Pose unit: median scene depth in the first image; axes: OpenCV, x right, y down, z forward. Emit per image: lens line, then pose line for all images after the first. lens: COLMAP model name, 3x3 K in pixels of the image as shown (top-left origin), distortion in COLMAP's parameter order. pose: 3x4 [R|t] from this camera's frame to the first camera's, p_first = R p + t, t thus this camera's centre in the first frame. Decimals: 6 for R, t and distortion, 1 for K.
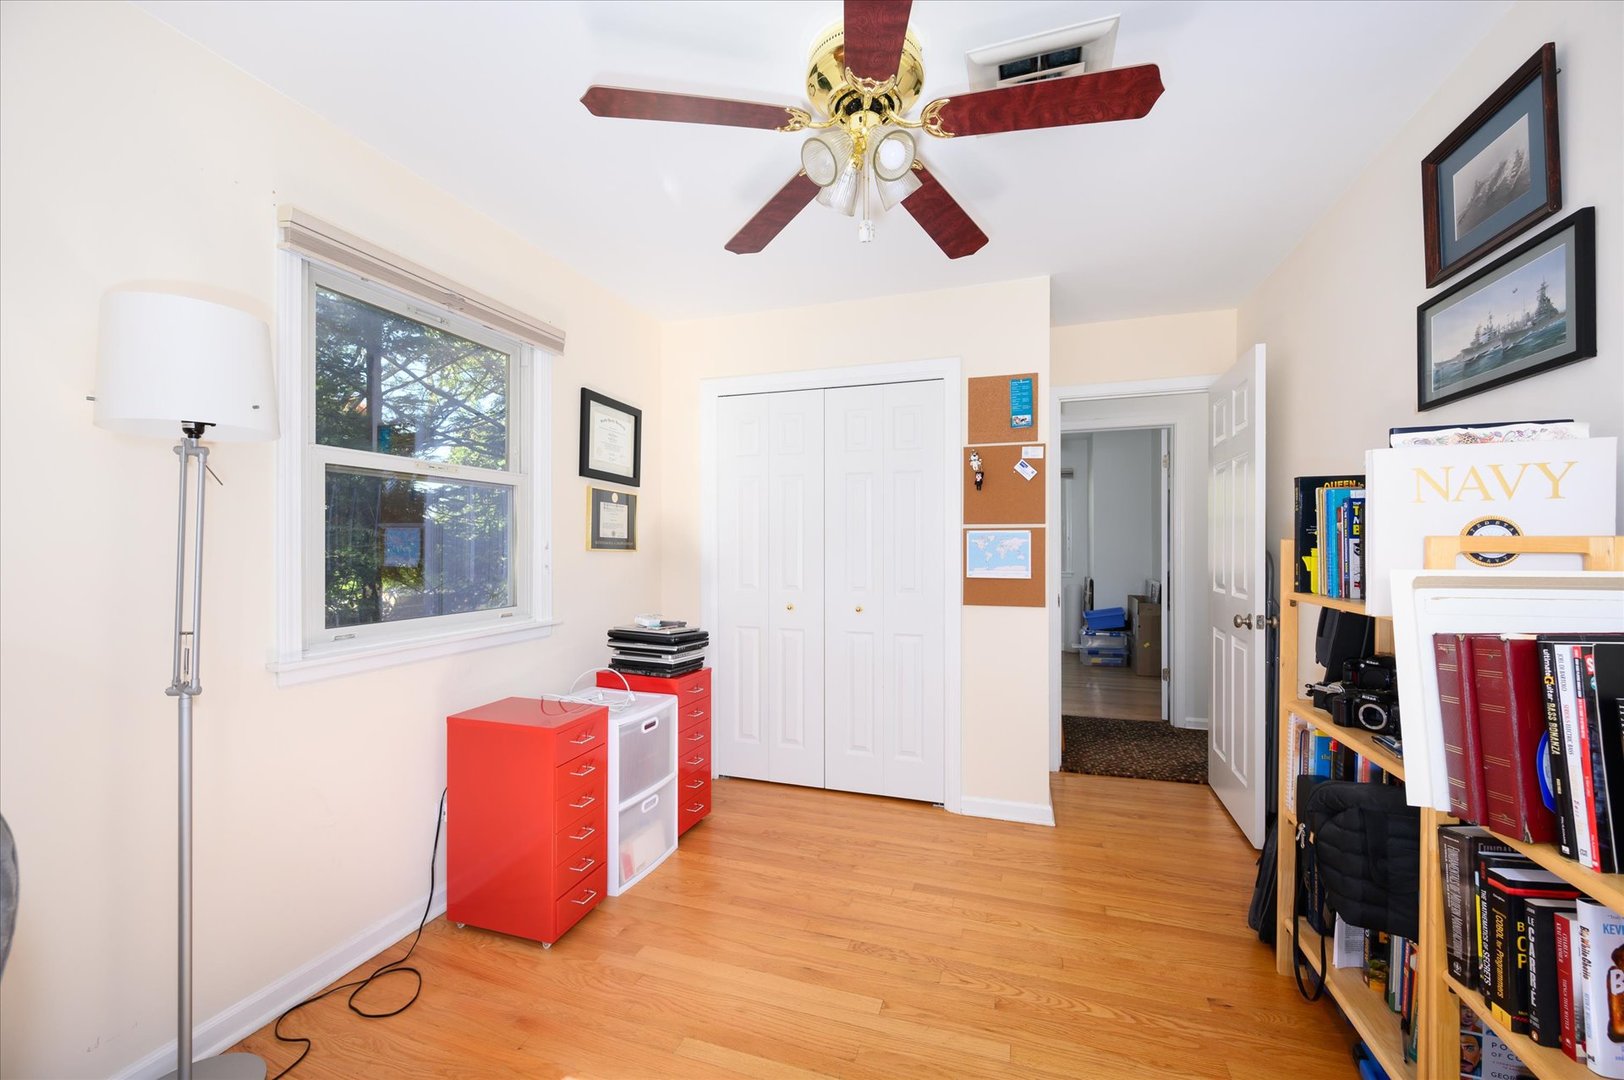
lens RADIAL K [[644.9, 0, 815.1], [0, 644.9, 543.9], [0, 0, 1]] dist [0.001607, -0.000125]
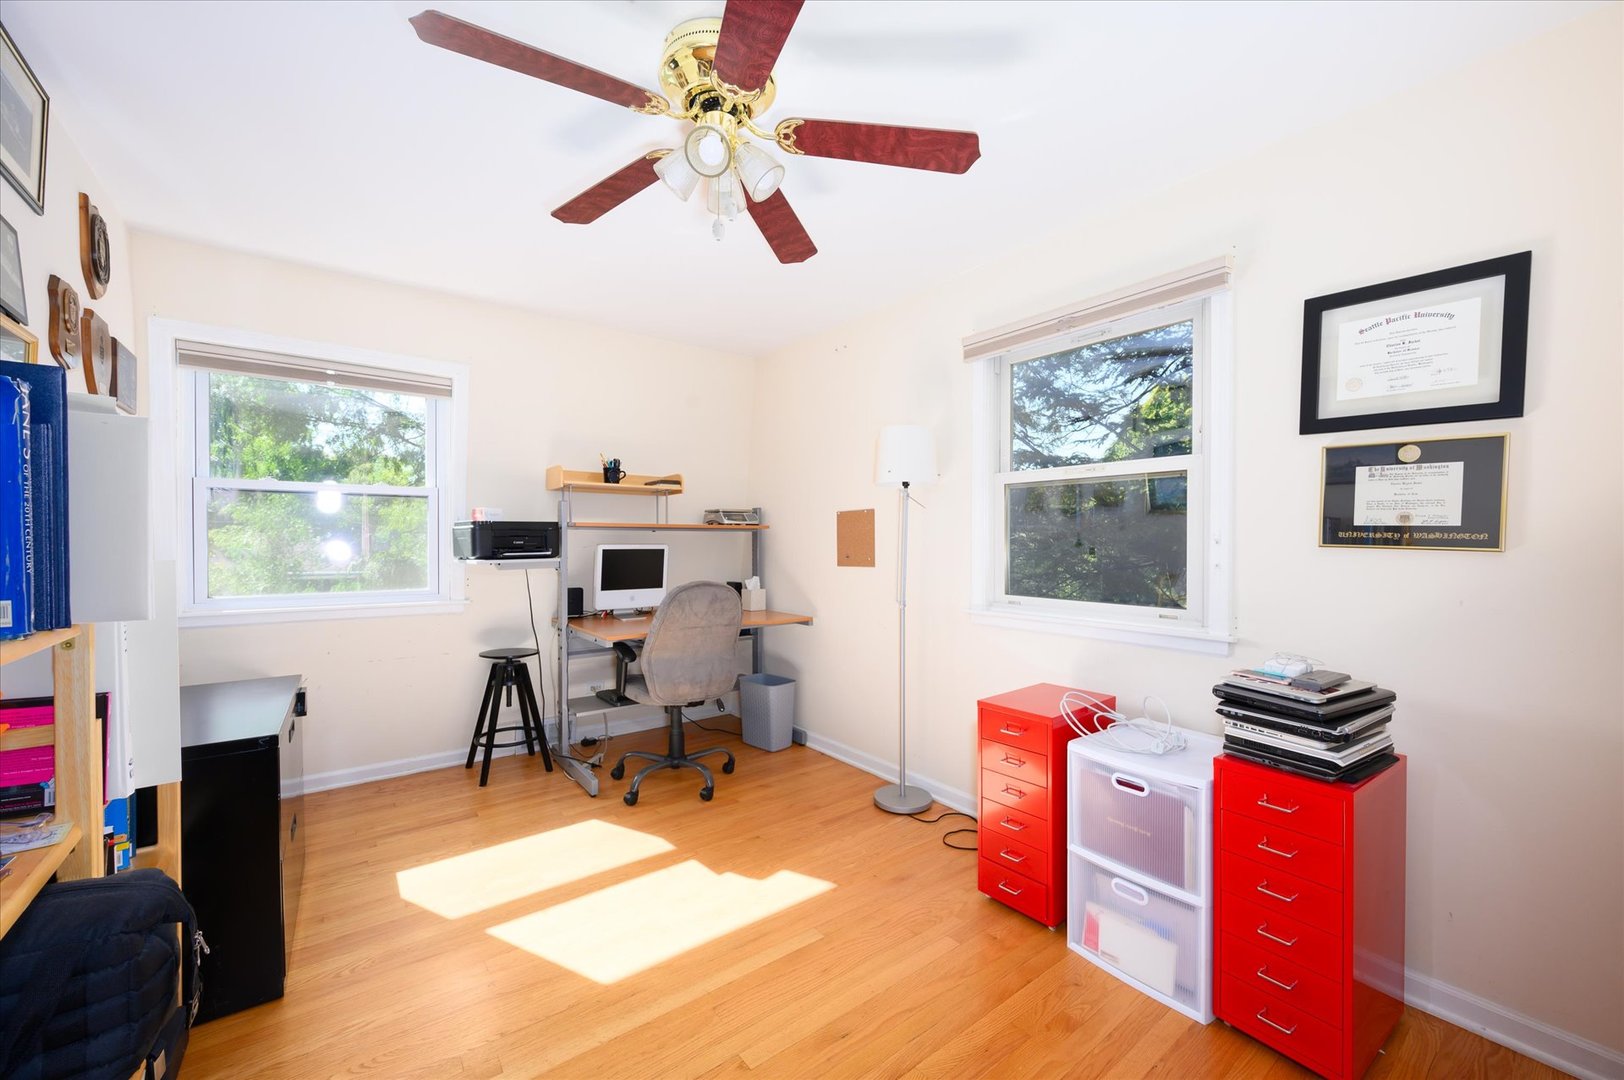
lens RADIAL K [[644.9, 0, 817.2], [0, 644.9, 535.7], [0, 0, 1]] dist [0.001607, -0.000125]
pose [[-0.556931, 0.005015, -0.830544, 0.449717], [0.004671, 0.999985, 0.002906, -0.004779], [0.830546, -0.002261, -0.556946, 0.909921]]
